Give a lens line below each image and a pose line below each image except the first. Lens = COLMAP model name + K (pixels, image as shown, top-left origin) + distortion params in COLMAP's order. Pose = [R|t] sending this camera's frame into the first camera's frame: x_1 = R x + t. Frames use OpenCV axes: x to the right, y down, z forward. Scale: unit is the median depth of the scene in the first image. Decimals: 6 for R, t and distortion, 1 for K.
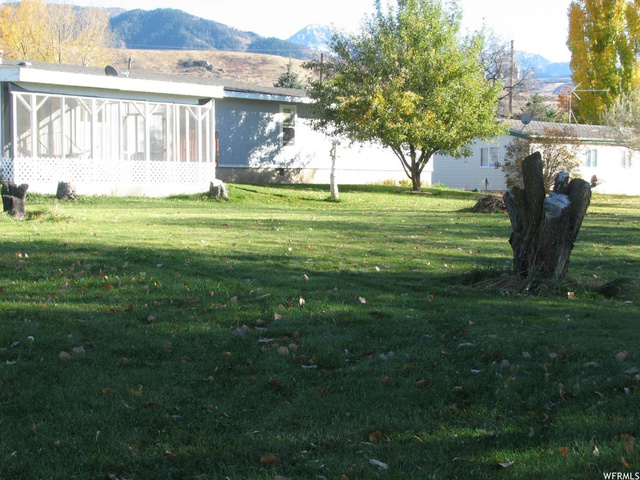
lens RADIAL K [[1302.7, 0, 320.0], [0, 1302.7, 240.0], [0, 0, 1]] dist [0.050270, -0.145341]
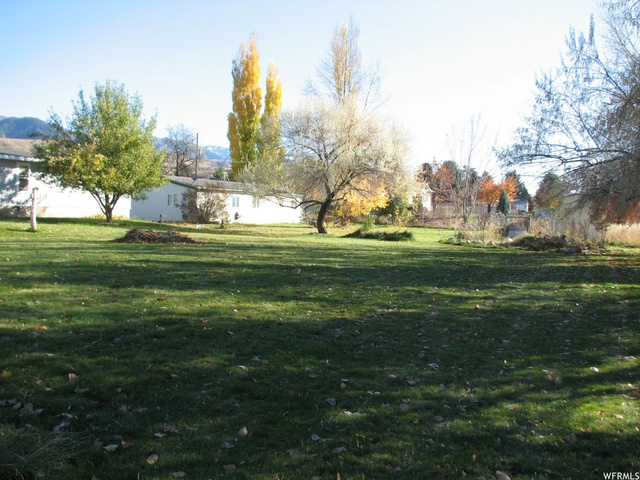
lens RADIAL K [[672.0, 0, 320.0], [0, 672.0, 240.0], [0, 0, 1]] dist [-0.198144, 0.157294]
pose [[0.953898, 0.001974, 0.300125, 0.075868], [-0.000836, 0.999992, -0.003918, -0.014912], [-0.300130, 0.003487, 0.953892, 0.212819]]
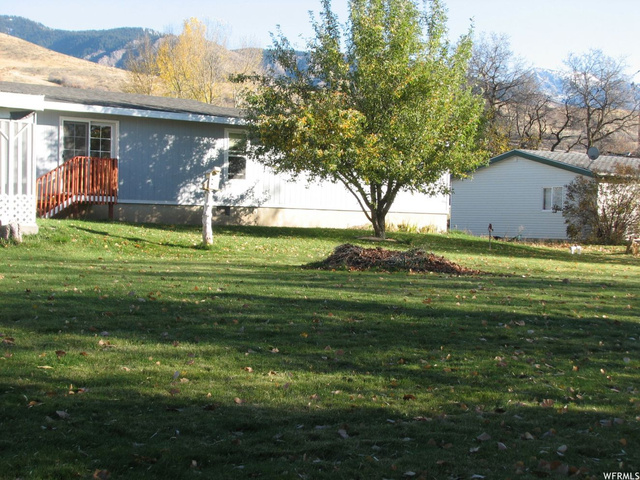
lens RADIAL K [[1302.7, 0, 320.0], [0, 1302.7, 240.0], [0, 0, 1]] dist [0.050270, -0.145341]
pose [[0.985648, 0.020455, -0.167567, 0.166694], [-0.025988, 0.999185, -0.030892, -0.010544], [0.166798, 0.034803, 0.985377, 0.212376]]
